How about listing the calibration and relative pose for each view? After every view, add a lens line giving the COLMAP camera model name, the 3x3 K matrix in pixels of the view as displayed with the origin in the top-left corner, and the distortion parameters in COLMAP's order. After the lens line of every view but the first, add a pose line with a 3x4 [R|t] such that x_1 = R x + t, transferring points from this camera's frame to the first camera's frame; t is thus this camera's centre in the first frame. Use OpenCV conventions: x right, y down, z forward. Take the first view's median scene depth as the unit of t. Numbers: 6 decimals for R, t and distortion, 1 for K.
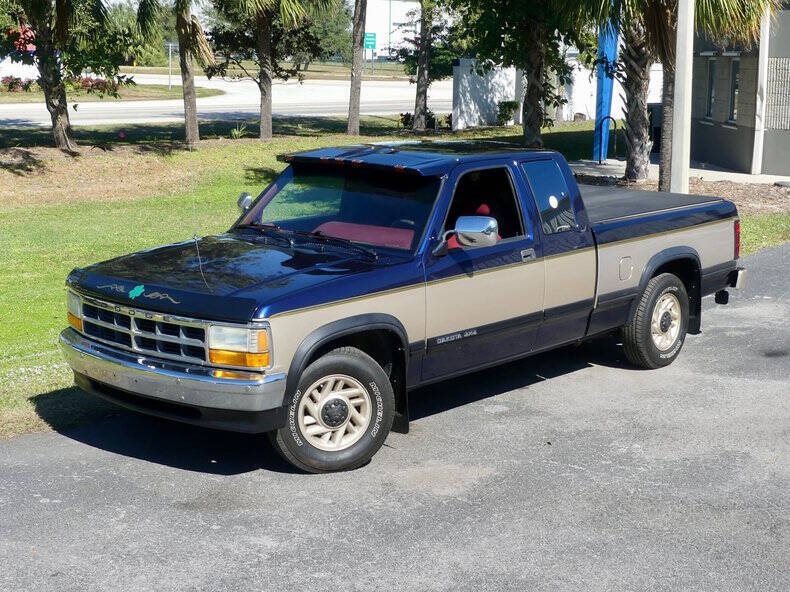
lens RADIAL K [[1340.4, 0, 397.0], [0, 1340.4, 220.5], [0, 0, 1]] dist [-0.032451, -0.067710]
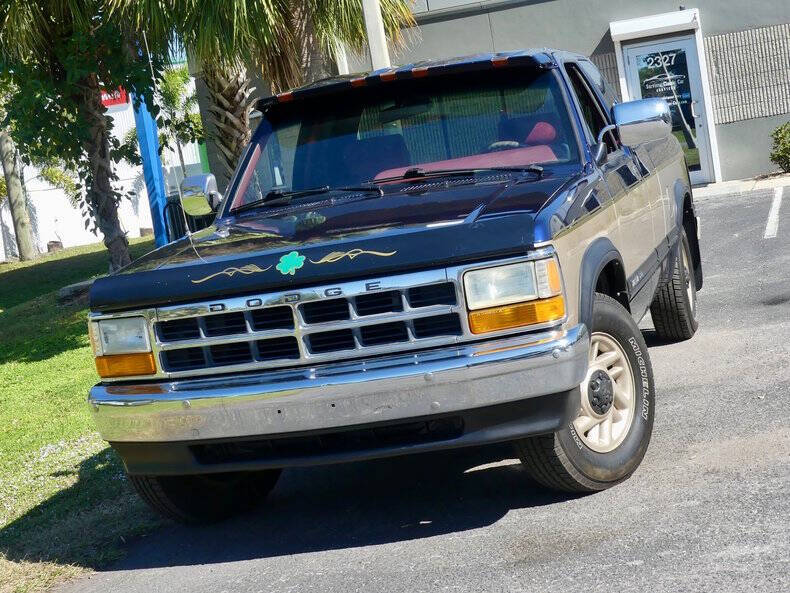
lens RADIAL K [[1526.9, 0, 425.3], [0, 1526.9, 294.9], [0, 0, 1]] dist [0.024014, -0.127484]
pose [[0.881236, -0.191927, 0.431958, -0.424261], [0.219256, 0.975569, -0.013841, 0.086845], [-0.418748, 0.106907, 0.901788, 0.351316]]
